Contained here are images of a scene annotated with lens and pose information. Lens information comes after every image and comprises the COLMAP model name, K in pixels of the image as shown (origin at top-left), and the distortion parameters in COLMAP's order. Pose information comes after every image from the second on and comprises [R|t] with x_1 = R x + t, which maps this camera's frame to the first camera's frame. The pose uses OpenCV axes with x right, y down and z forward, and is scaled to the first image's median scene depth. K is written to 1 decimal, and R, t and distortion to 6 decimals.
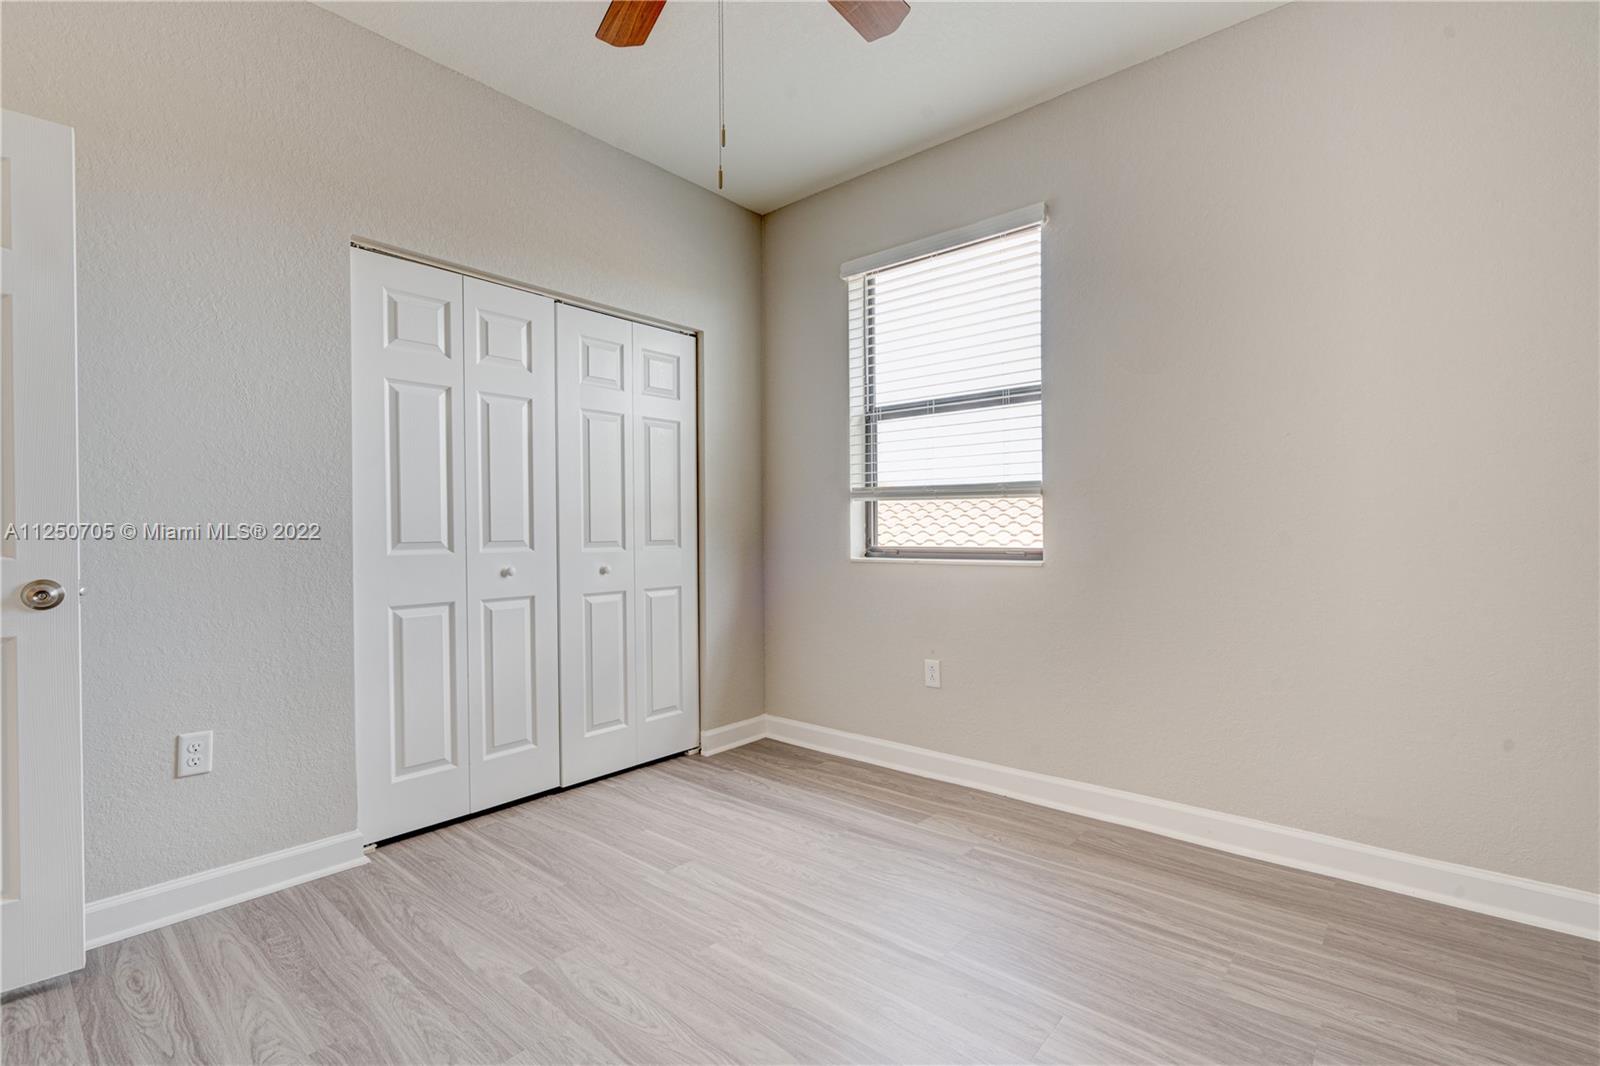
lens RADIAL K [[720.9, 0, 800.6], [0, 720.9, 539.7], [0, 0, 1]] dist [-0.004730, 0.000713]
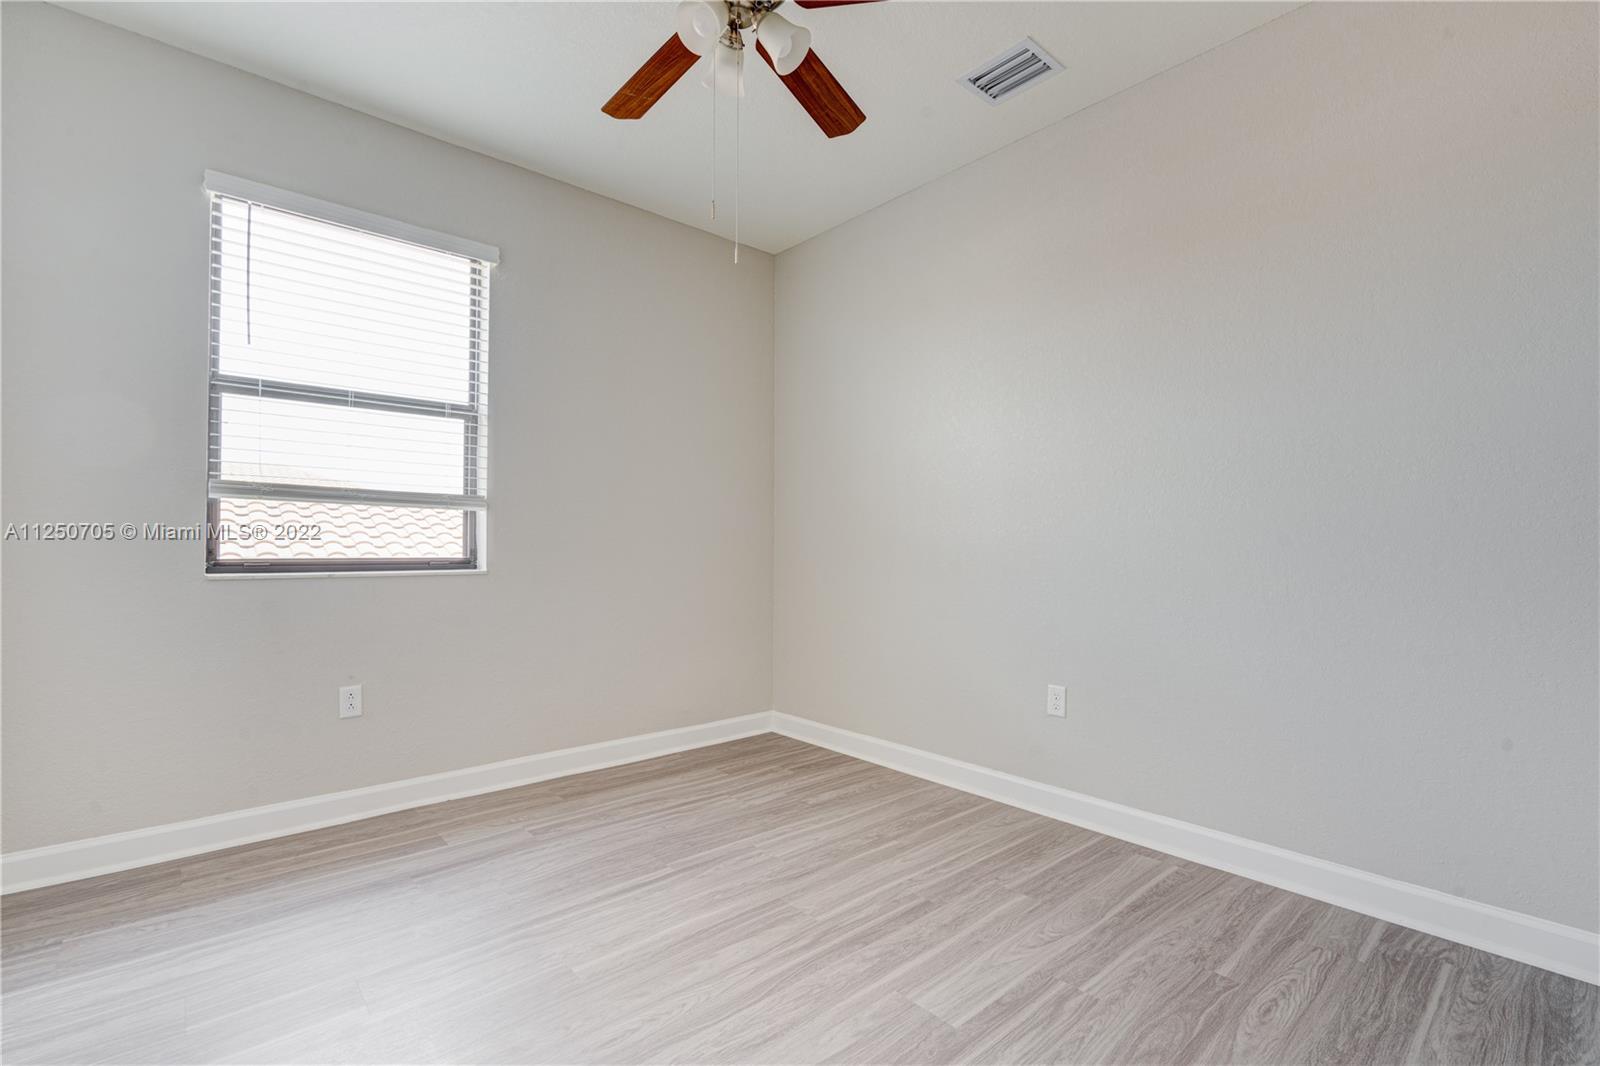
lens RADIAL K [[720.9, 0, 800.6], [0, 720.9, 539.7], [0, 0, 1]] dist [-0.004730, 0.000713]
pose [[0.139014, 0.014830, 0.990179, -0.706751], [-0.000235, 0.999888, -0.014943, 0.000487], [-0.990290, 0.001844, 0.139002, 0.383189]]
